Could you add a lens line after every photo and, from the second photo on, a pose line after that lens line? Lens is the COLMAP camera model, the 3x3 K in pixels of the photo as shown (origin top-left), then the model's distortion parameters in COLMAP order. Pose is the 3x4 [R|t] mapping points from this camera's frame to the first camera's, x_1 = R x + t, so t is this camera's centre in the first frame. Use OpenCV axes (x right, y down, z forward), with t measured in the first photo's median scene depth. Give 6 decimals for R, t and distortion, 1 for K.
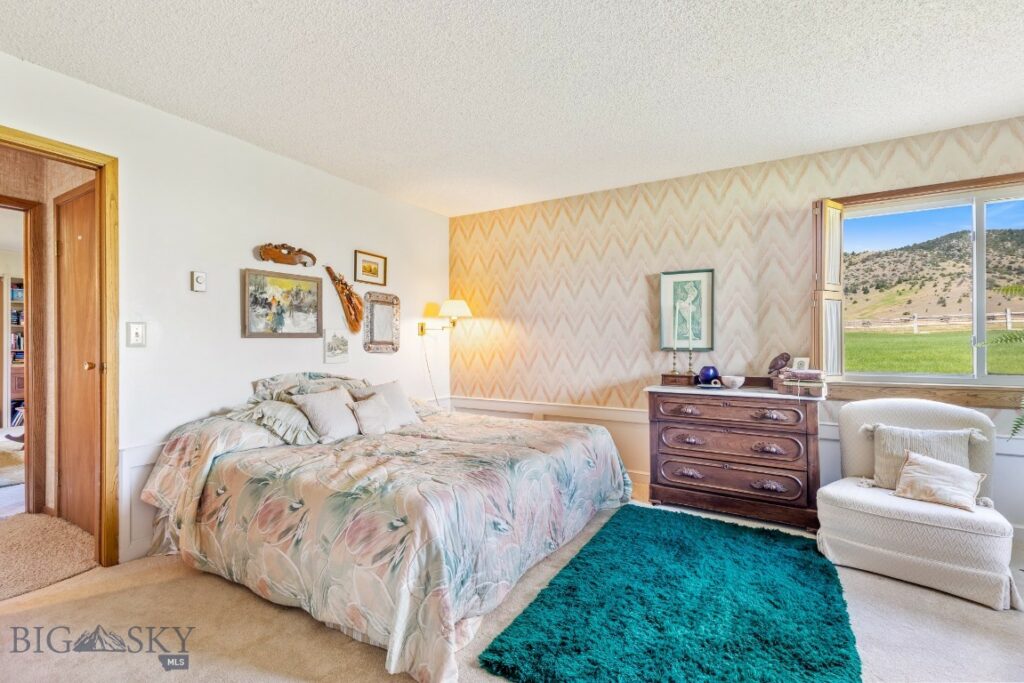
lens RADIAL K [[457.4, 0, 514.2], [0, 457.4, 341.0], [0, 0, 1]] dist [0.005130, -0.000294]
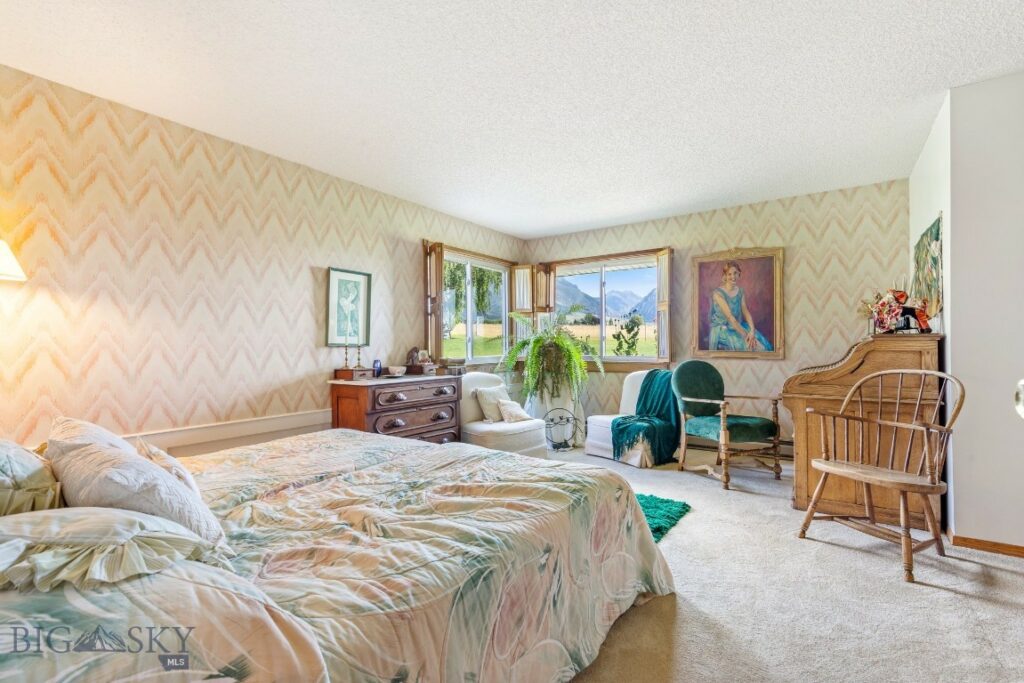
lens RADIAL K [[457.4, 0, 514.8], [0, 457.4, 339.4], [0, 0, 1]] dist [0.005130, -0.000294]
pose [[0.084521, 0.011778, 0.996352, -0.607654], [0.001752, 0.999927, -0.011968, 0.017465], [-0.996420, 0.002757, 0.084494, 0.507357]]
